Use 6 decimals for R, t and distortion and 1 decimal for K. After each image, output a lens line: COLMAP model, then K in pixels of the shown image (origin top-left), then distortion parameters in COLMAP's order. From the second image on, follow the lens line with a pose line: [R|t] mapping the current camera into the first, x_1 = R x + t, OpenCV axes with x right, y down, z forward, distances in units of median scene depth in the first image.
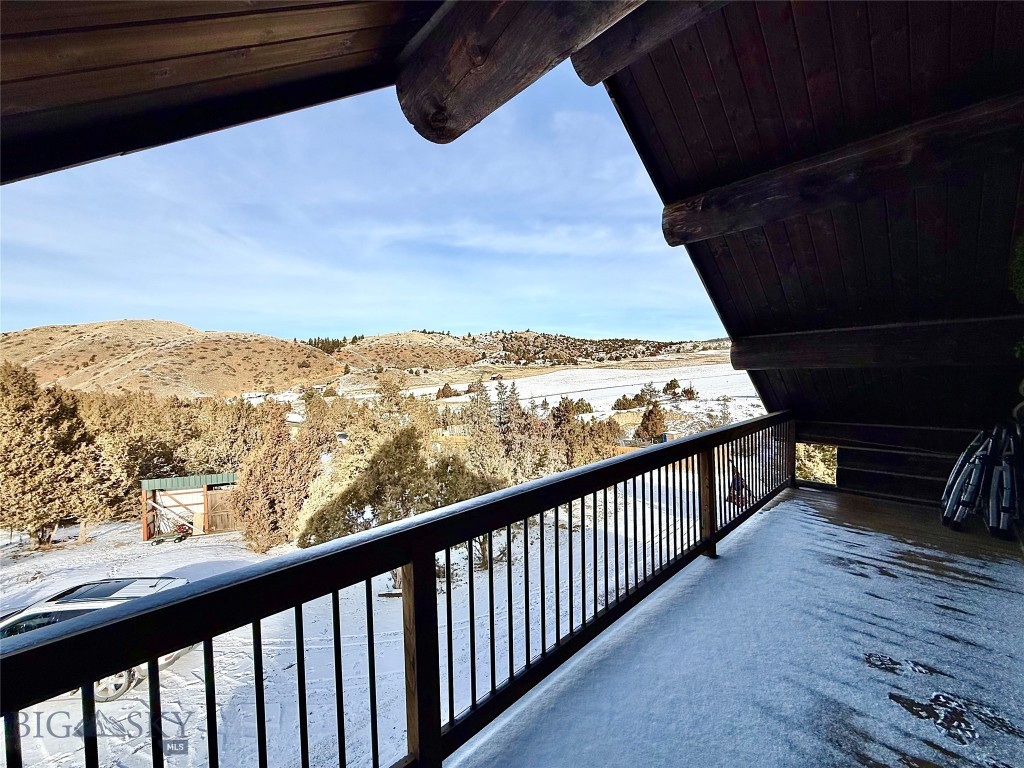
lens RADIAL K [[406.2, 0, 512.0], [0, 406.2, 384.0], [0, 0, 1]] dist [-0.000688, -0.000057]
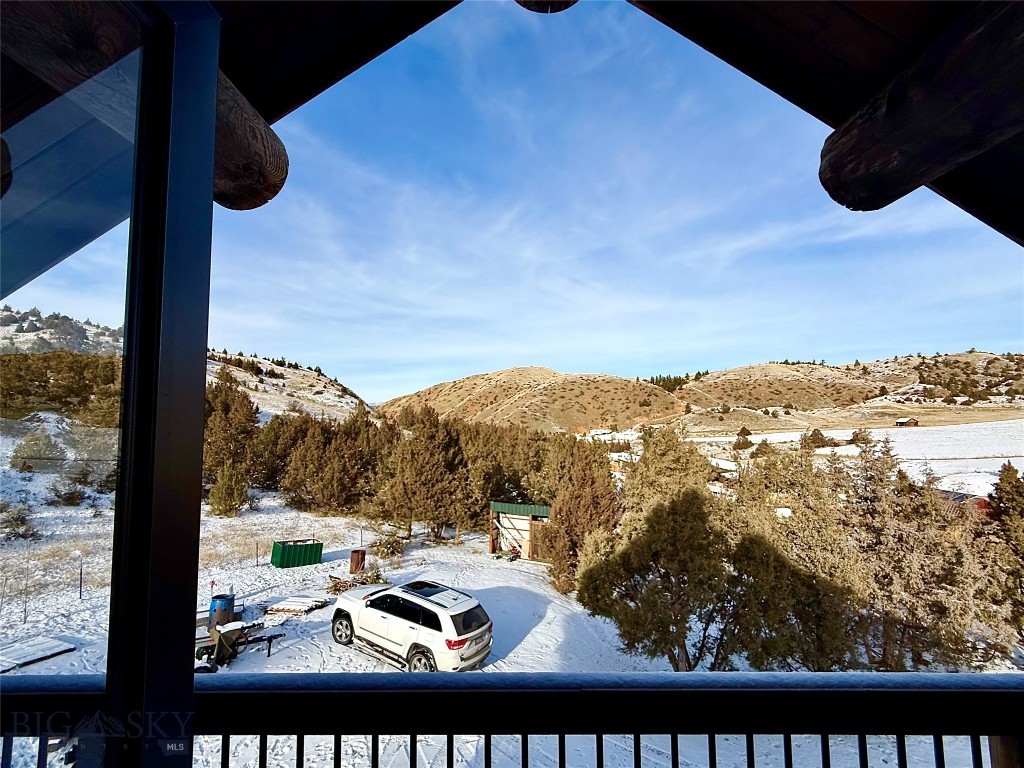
lens RADIAL K [[444.5, 0, 512.0], [0, 444.5, 384.0], [0, 0, 1]] dist [-0.001191, 0.000179]
pose [[0.720924, -0.027716, -0.692460, 0.063429], [-0.035304, 0.996434, -0.076638, -0.014113], [0.692115, 0.079697, 0.717374, 0.056927]]
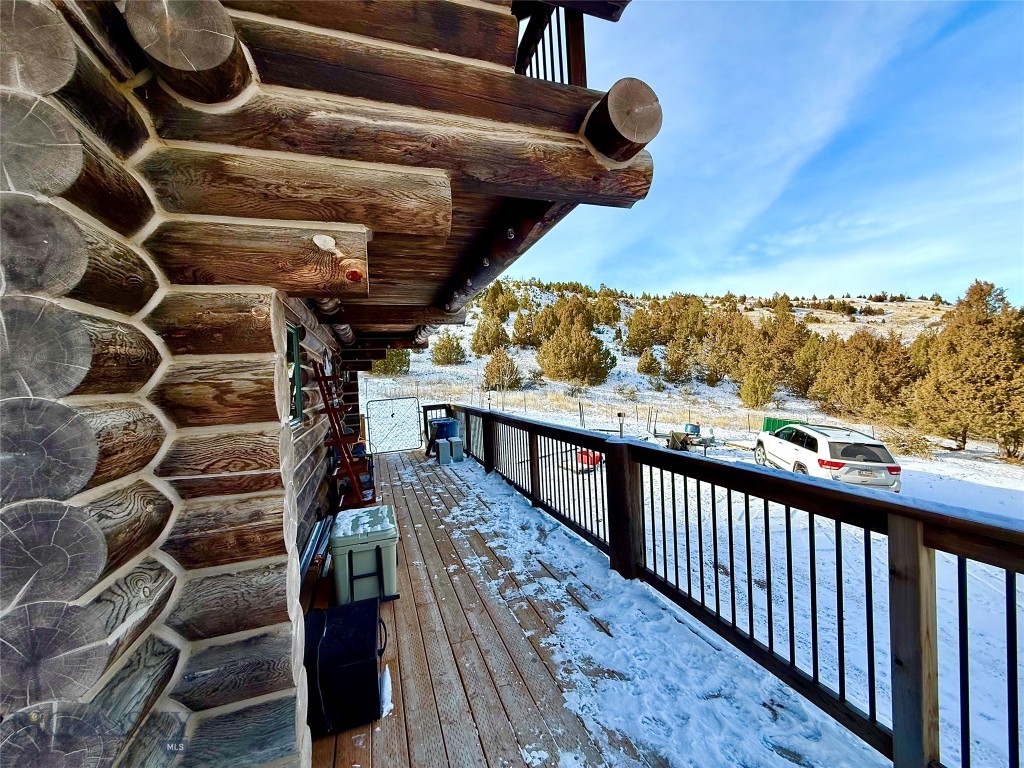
lens RADIAL K [[406.2, 0, 512.0], [0, 406.2, 384.0], [0, 0, 1]] dist [-0.000688, -0.000057]
pose [[-0.415306, 0.054901, -0.908023, 0.250105], [0.031701, 0.998444, 0.045868, 0.110142], [0.909129, -0.009736, -0.416401, 0.252172]]
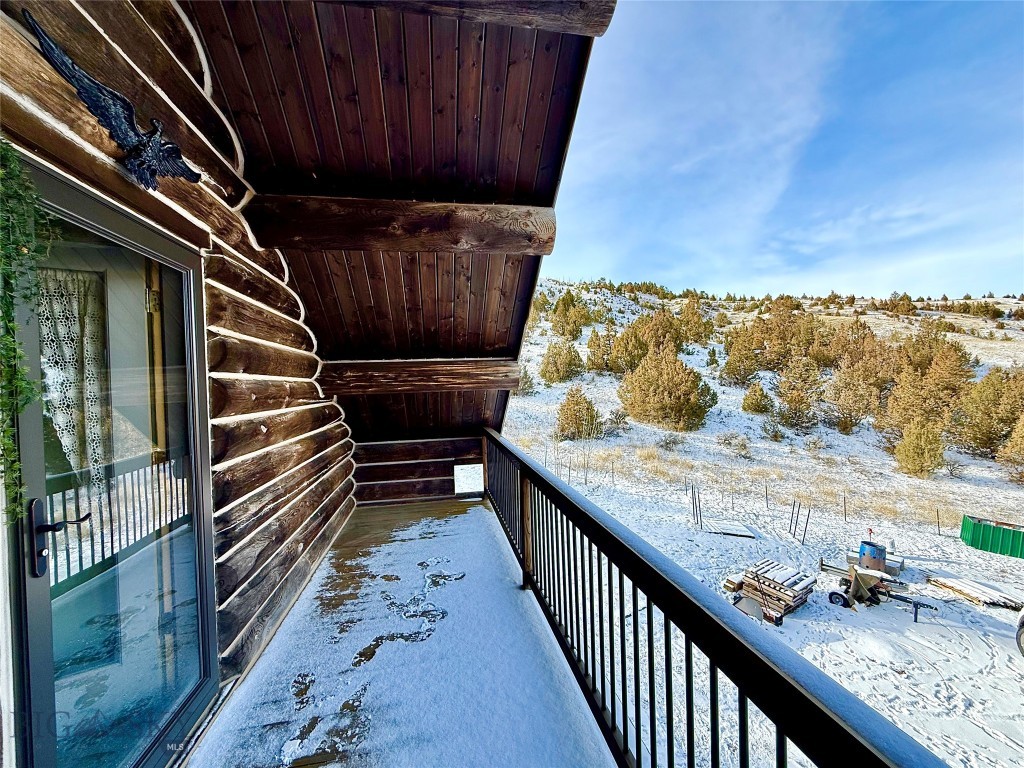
lens RADIAL K [[420.6, 0, 512.0], [0, 420.6, 384.0], [0, 0, 1]] dist [-0.001938, -0.000274]
pose [[-0.547049, 0.038465, -0.836216, 0.105713], [0.012277, 0.999205, 0.037931, -0.009274], [0.837010, 0.010483, -0.547086, 0.137659]]
